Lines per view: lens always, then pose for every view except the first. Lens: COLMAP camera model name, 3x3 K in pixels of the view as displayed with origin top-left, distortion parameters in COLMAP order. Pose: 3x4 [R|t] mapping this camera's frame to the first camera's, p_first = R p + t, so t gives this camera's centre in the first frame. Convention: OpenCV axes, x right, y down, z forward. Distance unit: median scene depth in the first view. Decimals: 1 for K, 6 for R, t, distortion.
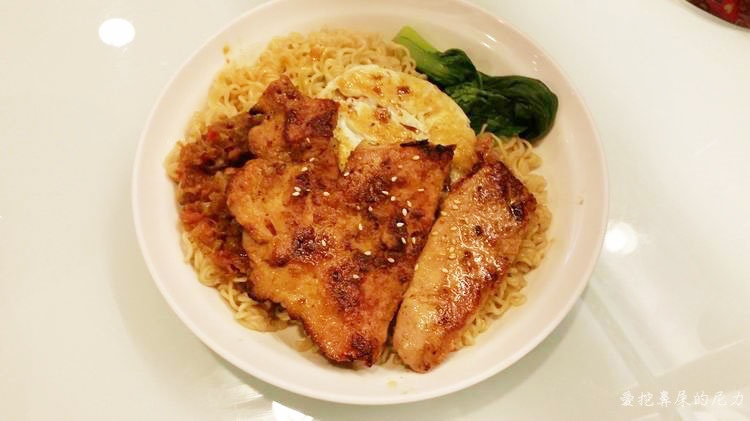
lens RADIAL K [[635.8, 0, 376.0], [0, 635.8, 211.9], [0, 0, 1]] dist [0.069143, -0.182074]
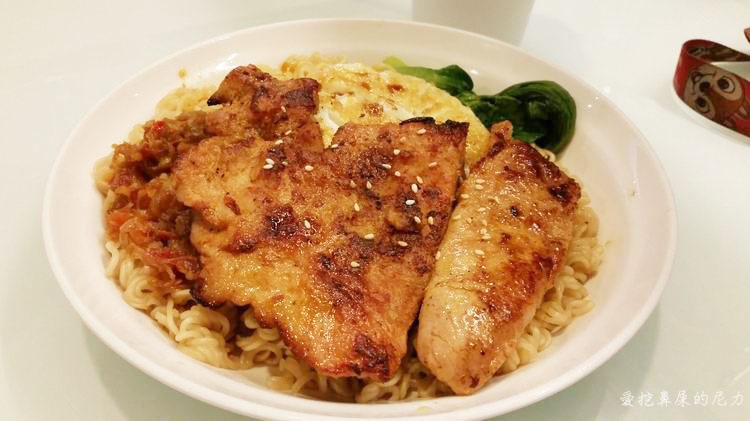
lens RADIAL K [[635.8, 0, 376.9], [0, 635.8, 216.4], [0, 0, 1]] dist [0.069143, -0.182074]
pose [[0.996231, -0.042357, 0.075689, -0.056680], [0.069210, 0.914179, -0.399357, 0.324241], [-0.052278, 0.403091, 0.913666, 0.332268]]
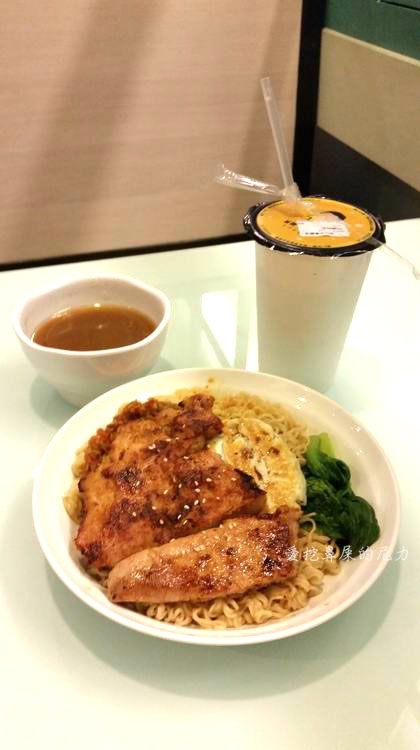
lens RADIAL K [[635.8, 0, 207.0], [0, 635.8, 370.7], [0, 0, 1]] dist [0.069143, -0.182074]
pose [[0.681464, 0.415995, -0.602125, 0.717860], [-0.665023, 0.695462, -0.272170, 0.149733], [0.305534, 0.585902, 0.750579, -0.110017]]
